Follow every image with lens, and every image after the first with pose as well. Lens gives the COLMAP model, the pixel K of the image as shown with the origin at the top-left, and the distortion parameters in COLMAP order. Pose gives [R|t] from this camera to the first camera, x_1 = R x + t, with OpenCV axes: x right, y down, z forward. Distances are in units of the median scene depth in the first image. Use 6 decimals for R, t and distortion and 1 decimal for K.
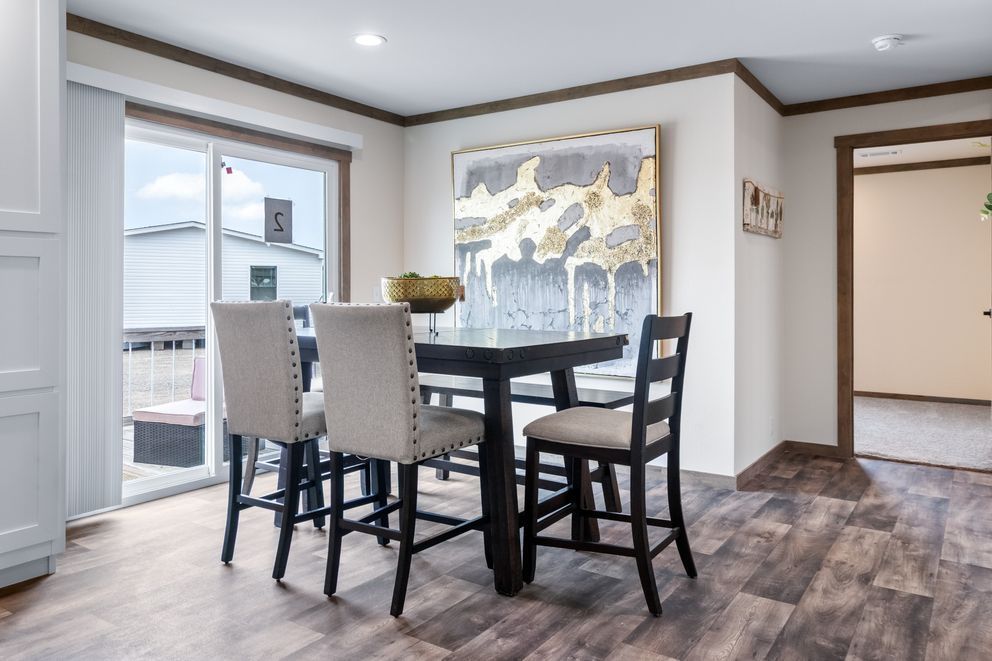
lens RADIAL K [[686.5, 0, 498.1], [0, 686.5, 279.0], [0, 0, 1]] dist [-0.004918, -0.008710]
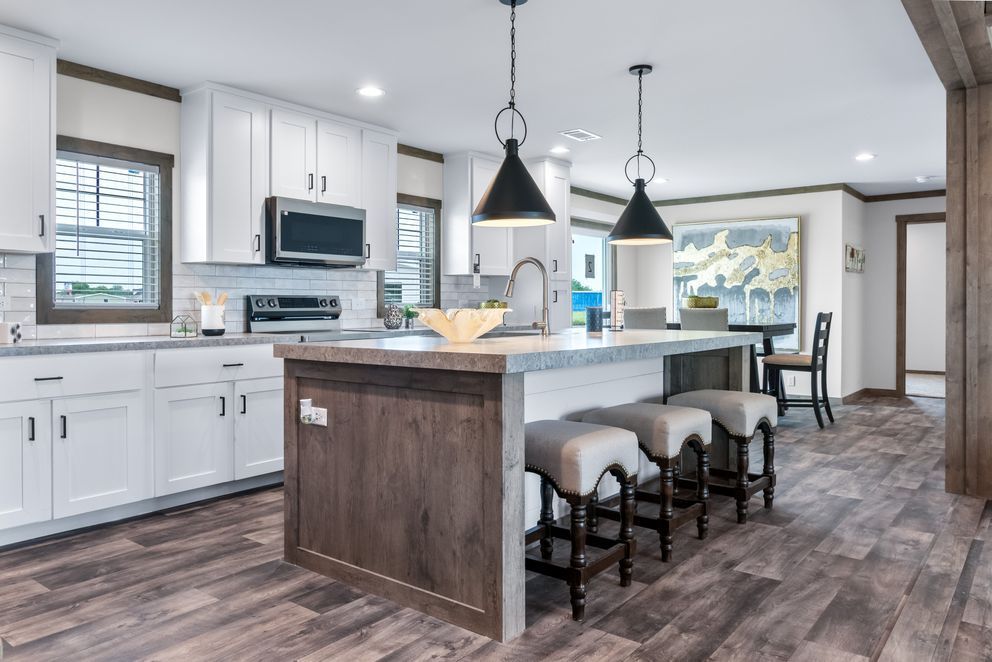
lens RADIAL K [[686.5, 0, 484.2], [0, 686.5, 306.7], [0, 0, 1]] dist [-0.004918, -0.008710]
pose [[0.996774, 0.000207, -0.080258, -0.444467], [0.001450, 0.999787, 0.020596, -0.011483], [0.080245, -0.020646, 0.996561, -0.886748]]
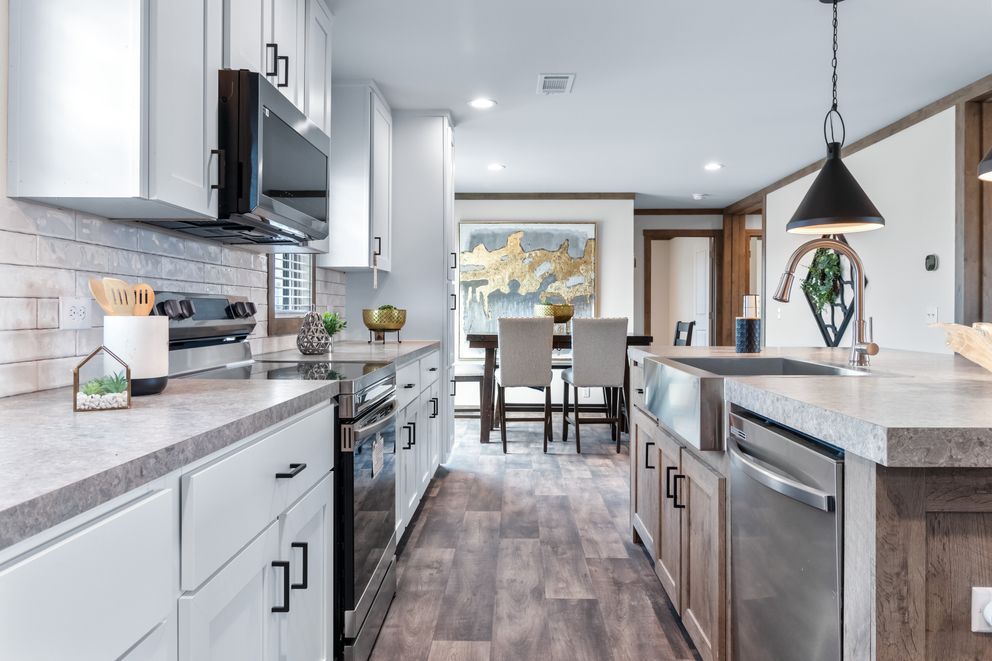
lens RADIAL K [[686.5, 0, 488.1], [0, 686.5, 328.5], [0, 0, 1]] dist [-0.004918, -0.008710]
pose [[0.842503, -0.012373, 0.538549, -0.923911], [-0.009799, 0.999219, 0.038286, -0.004332], [-0.538602, -0.037534, 0.841724, -0.381171]]
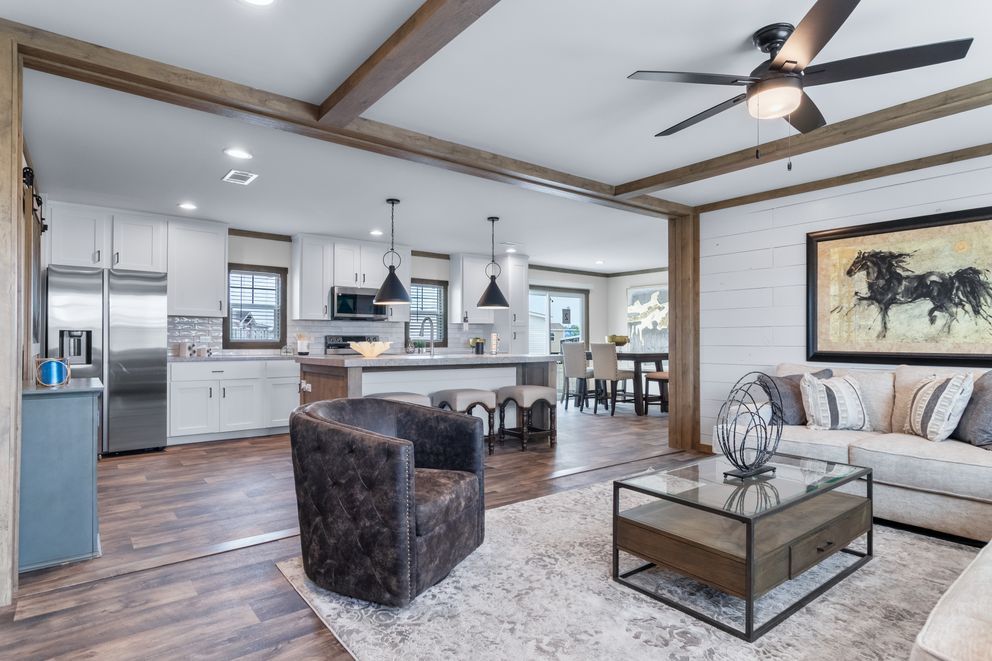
lens RADIAL K [[524.3, 0, 491.0], [0, 524.3, 336.1], [0, 0, 1]] dist [0.003865, 0.001668]
pose [[0.948515, -0.001141, -0.316731, 0.087077], [0.003780, 0.999963, 0.007717, -0.016355], [0.316711, -0.008517, 0.948484, -1.221154]]
